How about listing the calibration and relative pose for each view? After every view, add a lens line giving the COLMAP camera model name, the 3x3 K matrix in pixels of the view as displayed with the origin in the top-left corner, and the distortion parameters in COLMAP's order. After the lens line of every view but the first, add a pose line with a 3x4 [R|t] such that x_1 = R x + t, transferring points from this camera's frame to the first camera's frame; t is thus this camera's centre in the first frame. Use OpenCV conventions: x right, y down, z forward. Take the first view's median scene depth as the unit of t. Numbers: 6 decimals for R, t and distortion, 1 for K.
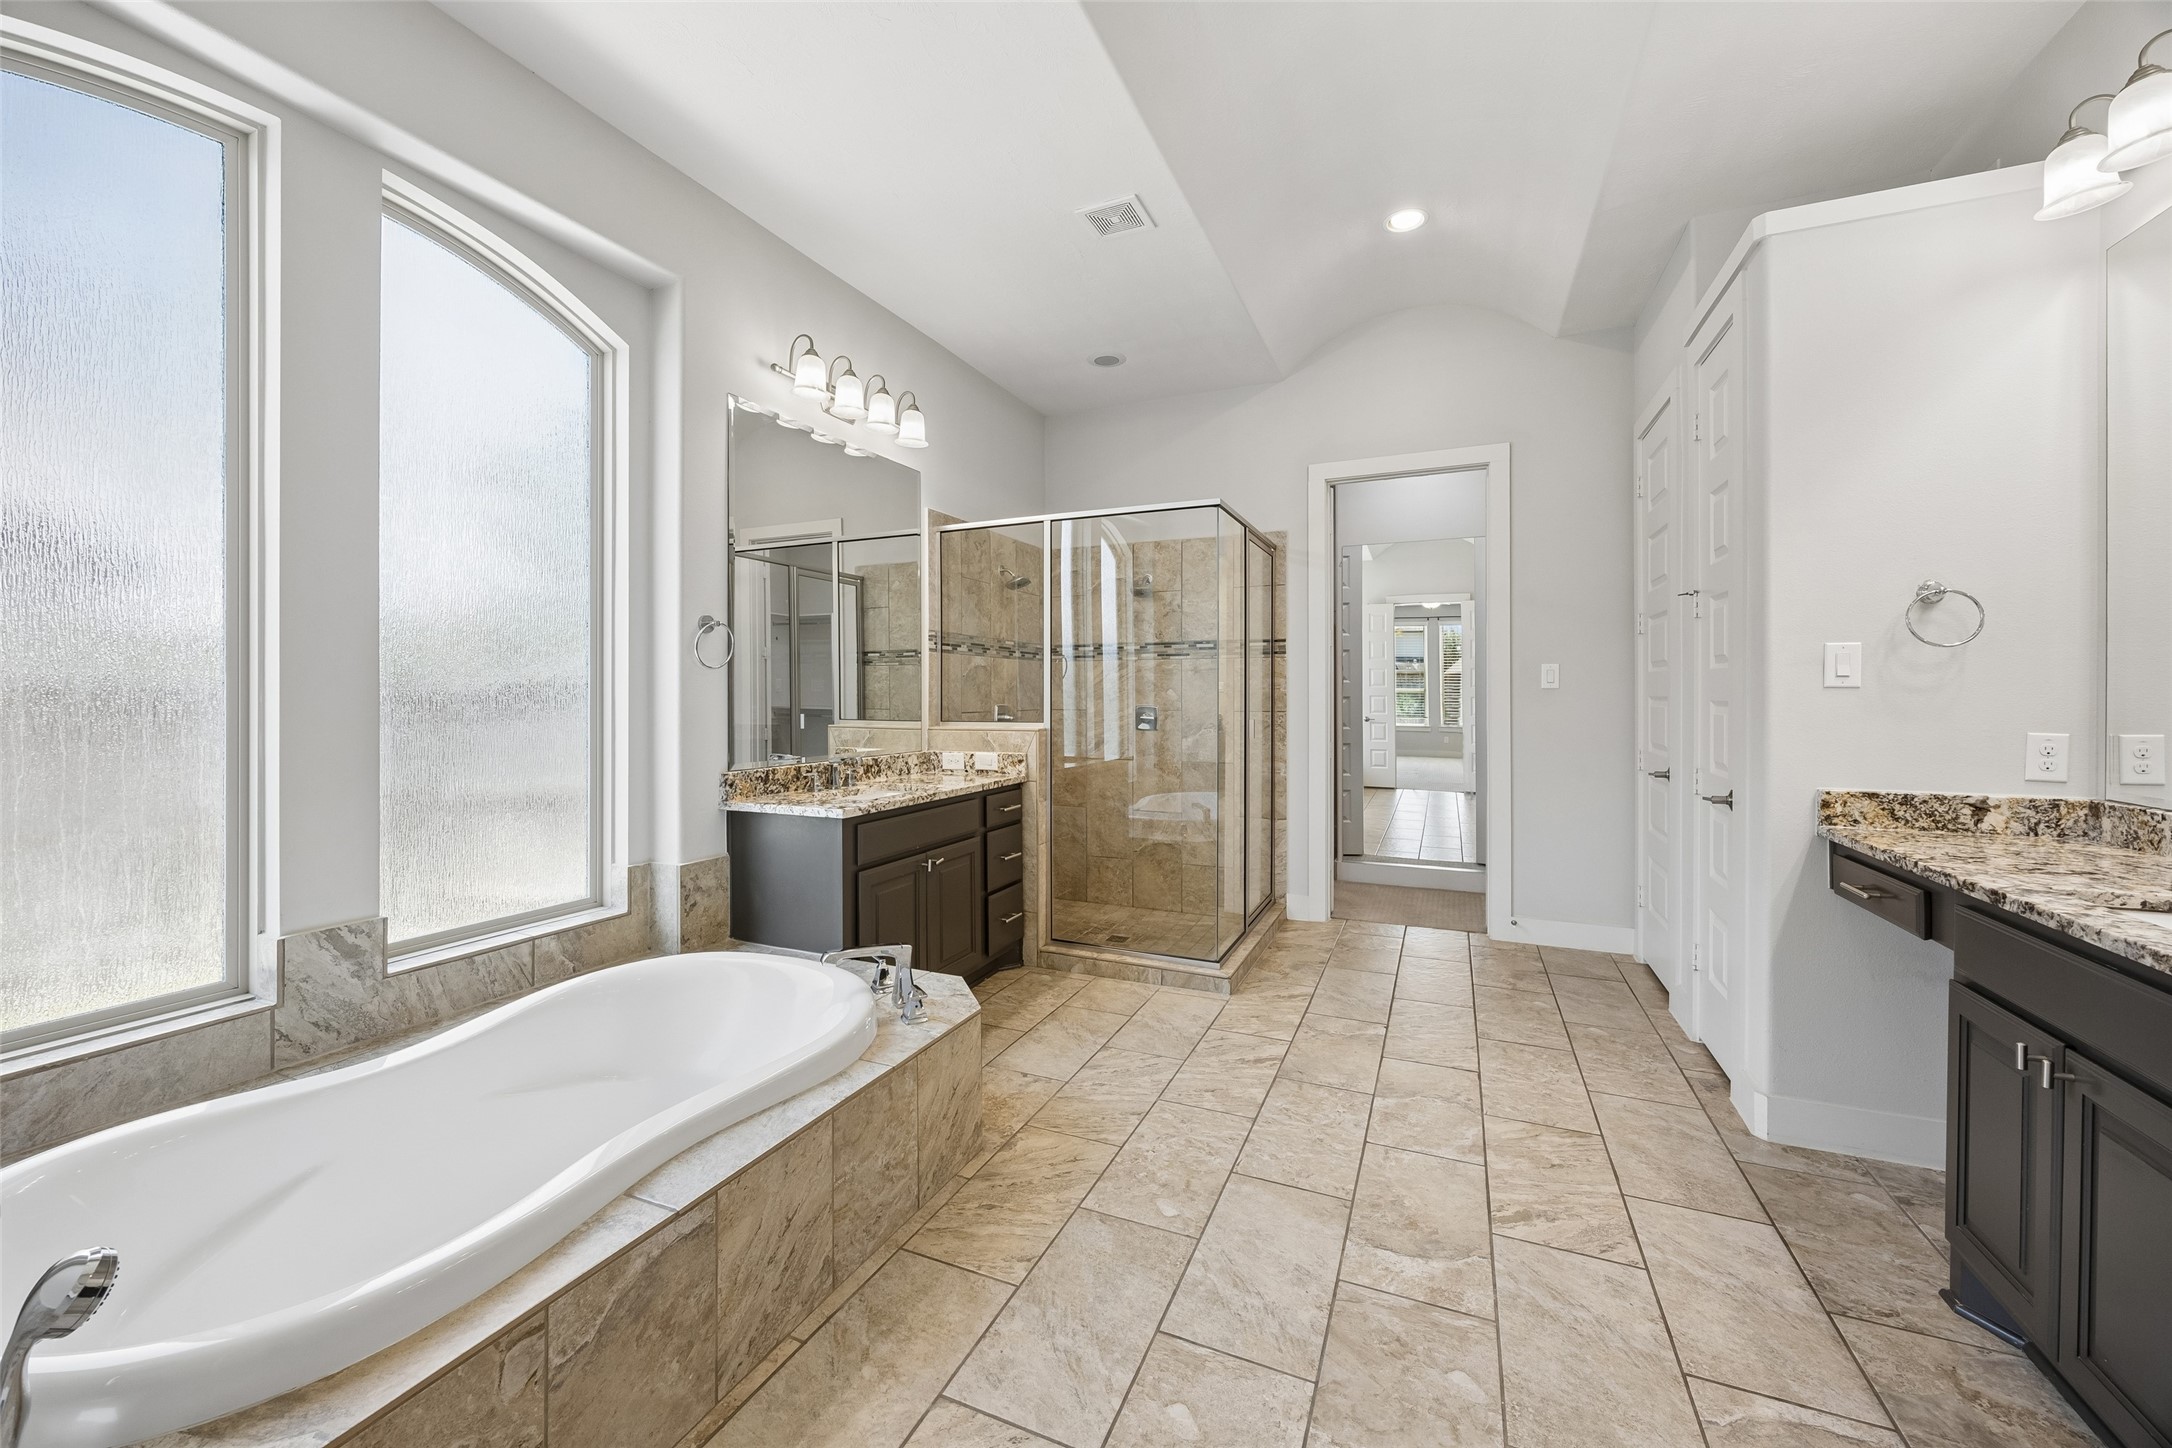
lens RADIAL K [[830.2, 0, 1076.9], [0, 830.2, 710.0], [0, 0, 1]] dist [-0.000212, -0.000342]
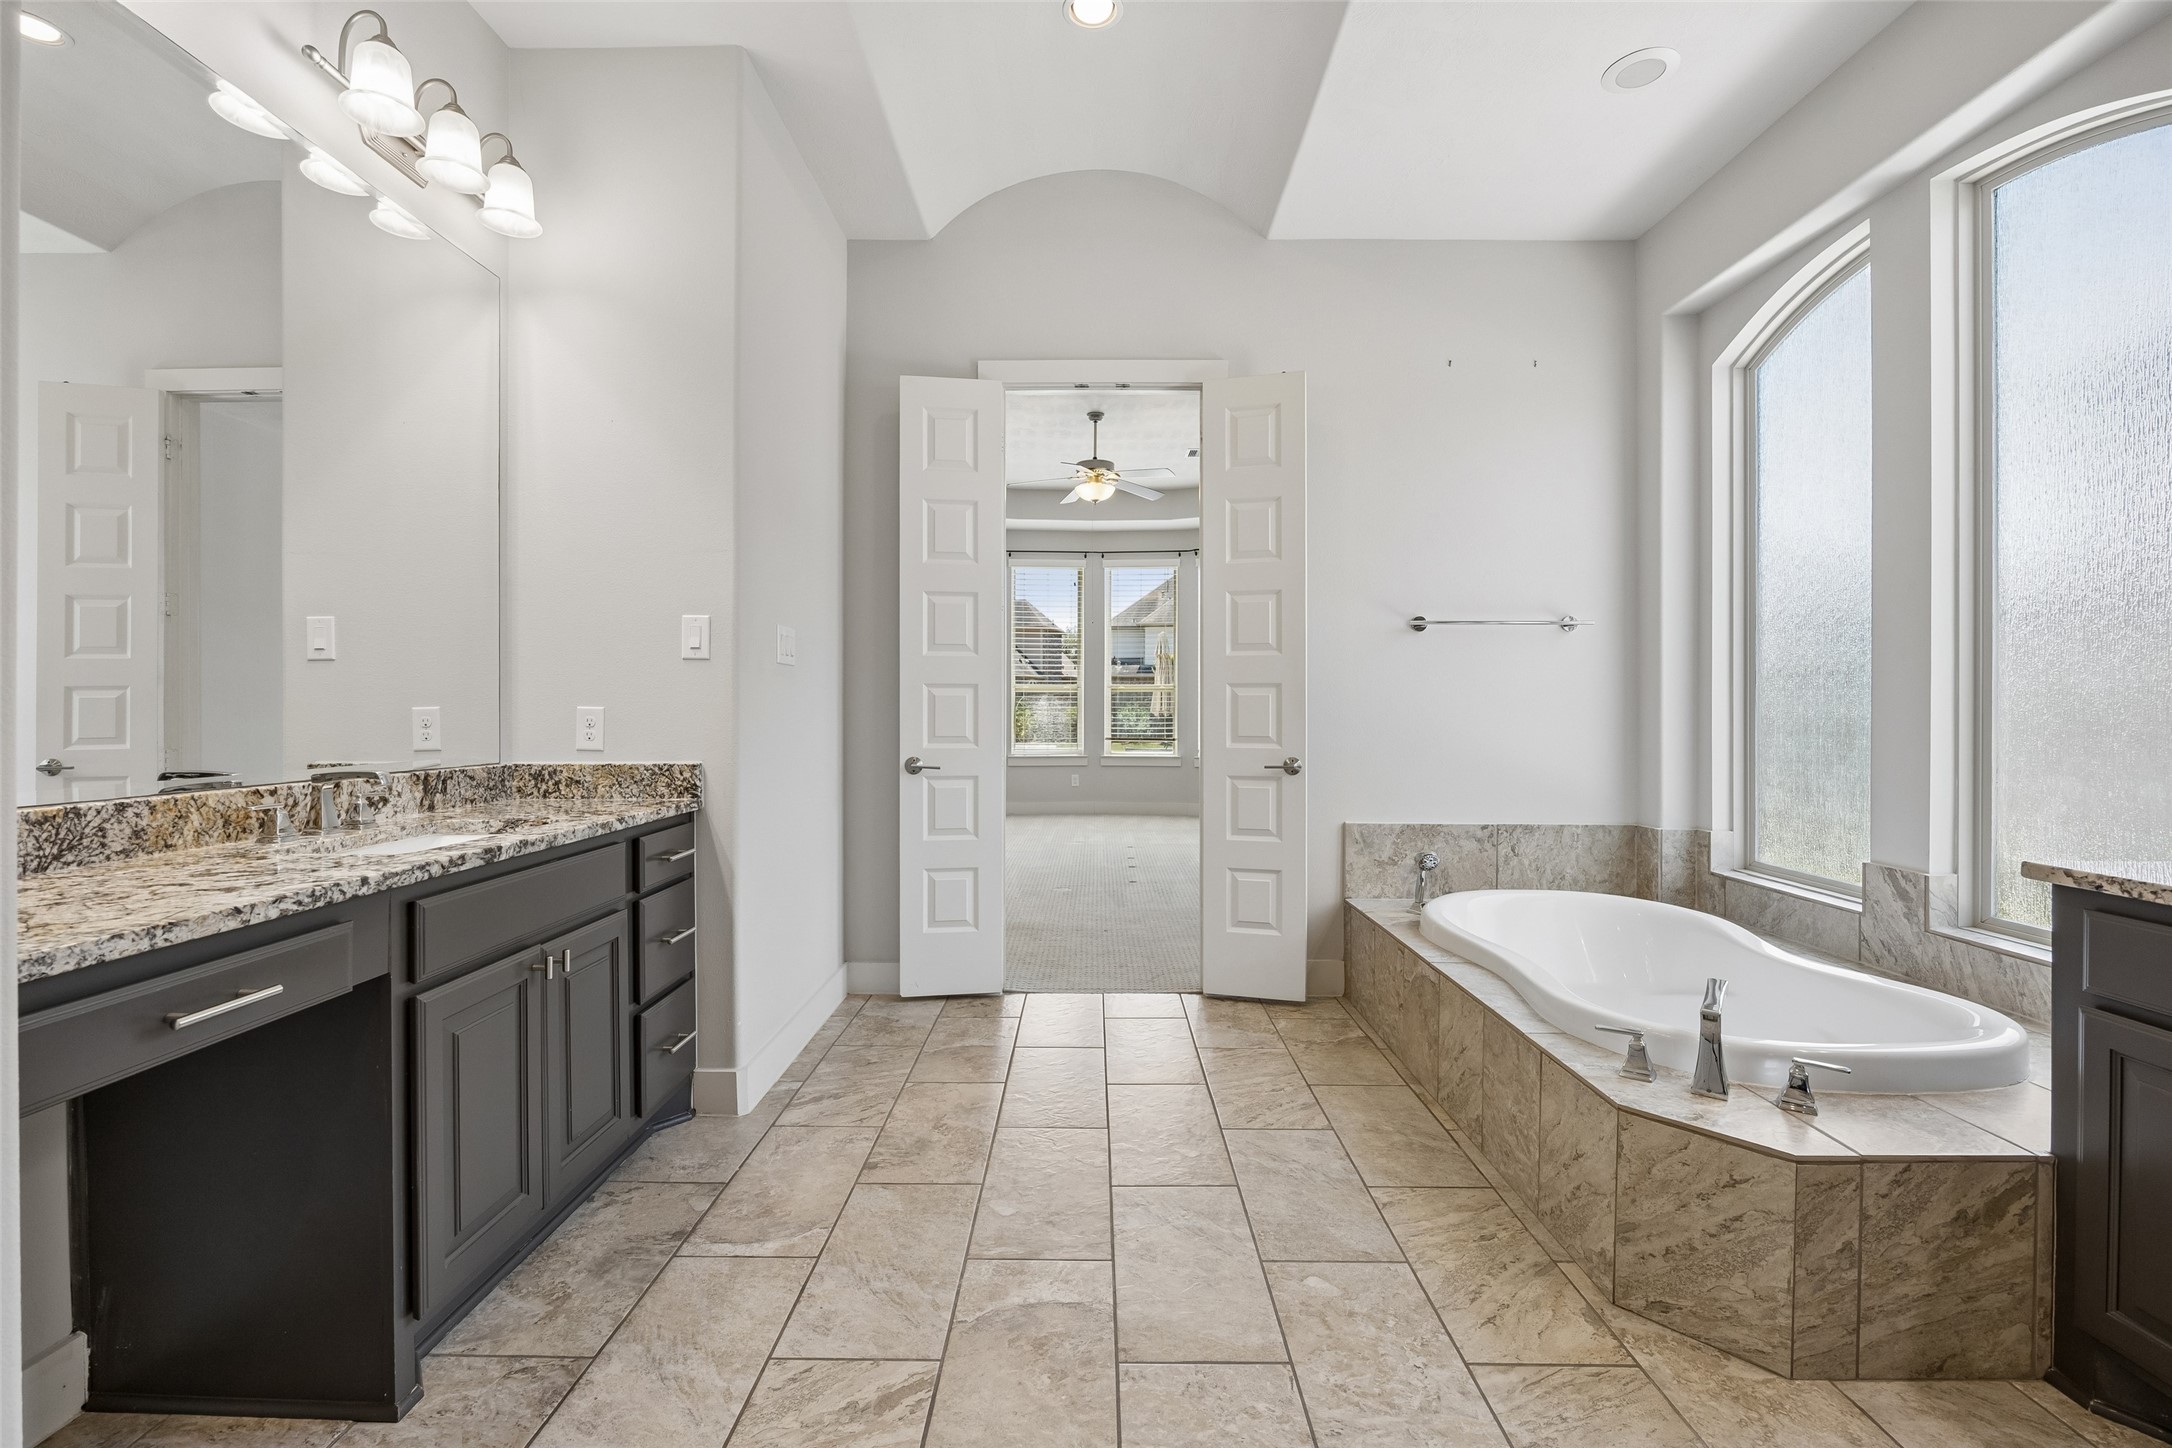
lens RADIAL K [[1003.7, 0, 1086.1], [0, 1003.7, 714.3], [0, 0, 1]] dist [0.000815, 0.000031]
pose [[-0.915171, 0.000606, -0.403064, 0.770465], [-0.009240, 0.999705, 0.022481, 0.022426], [0.402959, 0.024298, -0.914896, 1.933047]]
